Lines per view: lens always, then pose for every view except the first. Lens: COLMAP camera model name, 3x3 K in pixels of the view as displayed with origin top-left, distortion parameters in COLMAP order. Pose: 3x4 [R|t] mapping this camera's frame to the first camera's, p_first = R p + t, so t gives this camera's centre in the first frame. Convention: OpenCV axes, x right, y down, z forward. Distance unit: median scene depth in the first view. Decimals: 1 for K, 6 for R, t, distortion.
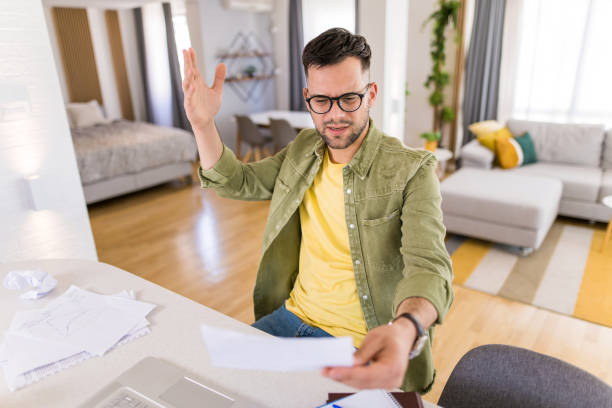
lens RADIAL K [[423.8, 0, 306.5], [0, 423.8, 200.7], [0, 0, 1]] dist [-0.047818, 0.046886]
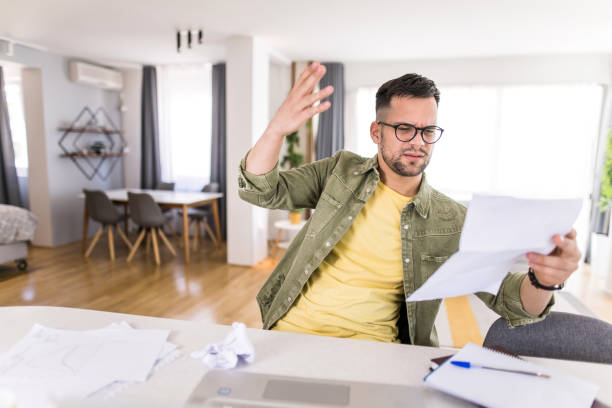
lens RADIAL K [[423.8, 0, 299.3], [0, 423.8, 204.4], [0, 0, 1]] dist [-0.047818, 0.046886]
pose [[0.922880, -0.001869, 0.385082, -0.102567], [0.082665, 0.977637, -0.193369, 0.043507], [-0.376109, 0.210290, 0.902397, 0.022486]]
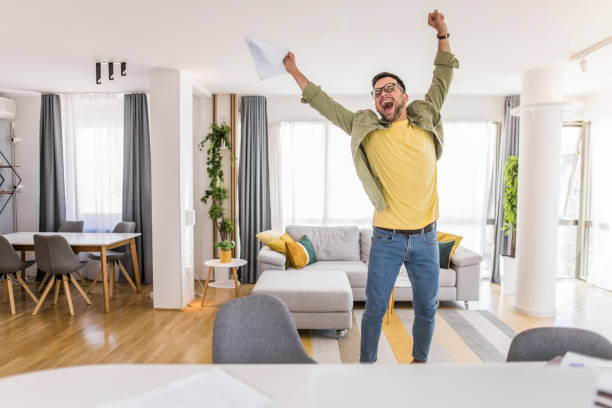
lens RADIAL K [[457.4, 0, 294.6], [0, 457.4, 205.0], [0, 0, 1]] dist [-0.036354, 0.018503]
pose [[0.816118, -0.001107, 0.577884, -0.197365], [0.163252, 0.959707, -0.228716, 0.033038], [-0.554347, 0.281000, 0.783415, 0.003822]]
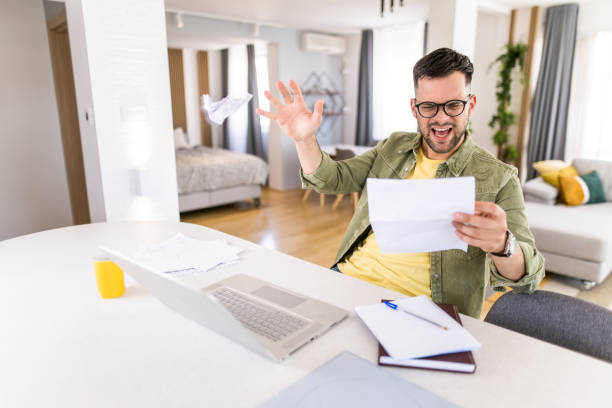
lens RADIAL K [[423.8, 0, 304.9], [0, 423.8, 202.1], [0, 0, 1]] dist [-0.047818, 0.046886]
pose [[0.987345, 0.063721, -0.145219, -0.001520], [-0.078266, 0.992227, -0.096744, 0.050652], [0.137925, 0.106886, 0.984658, -0.051884]]
